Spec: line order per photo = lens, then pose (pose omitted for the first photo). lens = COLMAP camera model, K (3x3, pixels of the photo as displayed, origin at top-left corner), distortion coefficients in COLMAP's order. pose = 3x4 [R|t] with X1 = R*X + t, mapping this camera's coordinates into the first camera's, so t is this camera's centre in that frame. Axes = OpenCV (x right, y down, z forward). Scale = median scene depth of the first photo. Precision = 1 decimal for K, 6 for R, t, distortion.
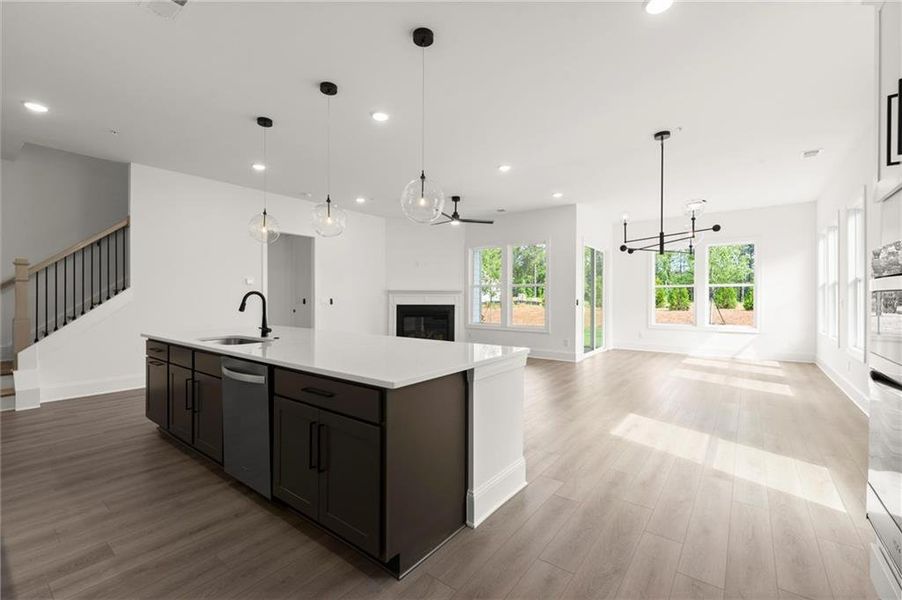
lens RADIAL K [[389.1, 0, 449.4], [0, 389.1, 295.4], [0, 0, 1]] dist [0.000299, -0.000005]
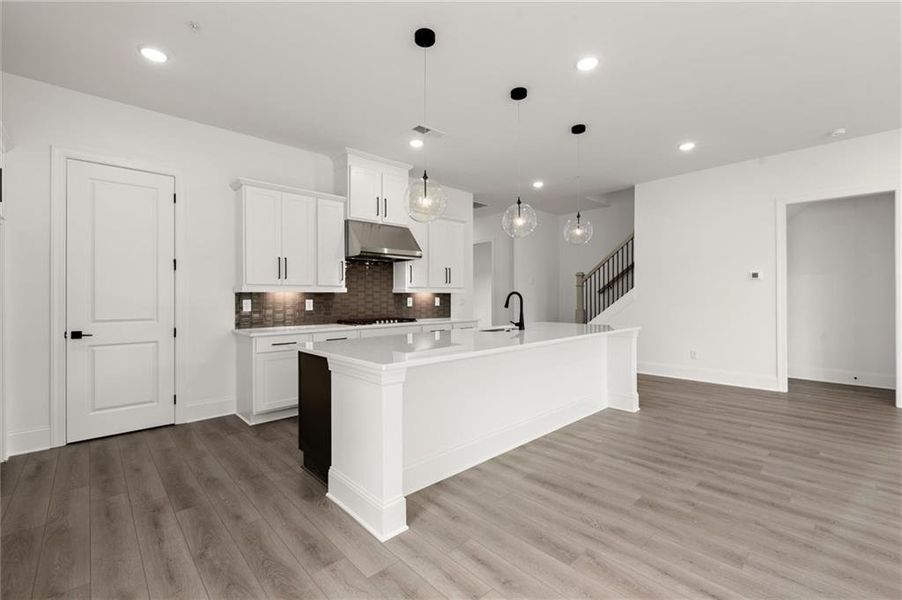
lens RADIAL K [[389.1, 0, 449.9], [0, 389.1, 293.2], [0, 0, 1]] dist [0.000299, -0.000005]
pose [[-0.166195, -0.008744, -0.986054, 0.290630], [0.011171, 0.999880, -0.010750, 0.001876], [0.986030, -0.012801, -0.166077, 0.392625]]
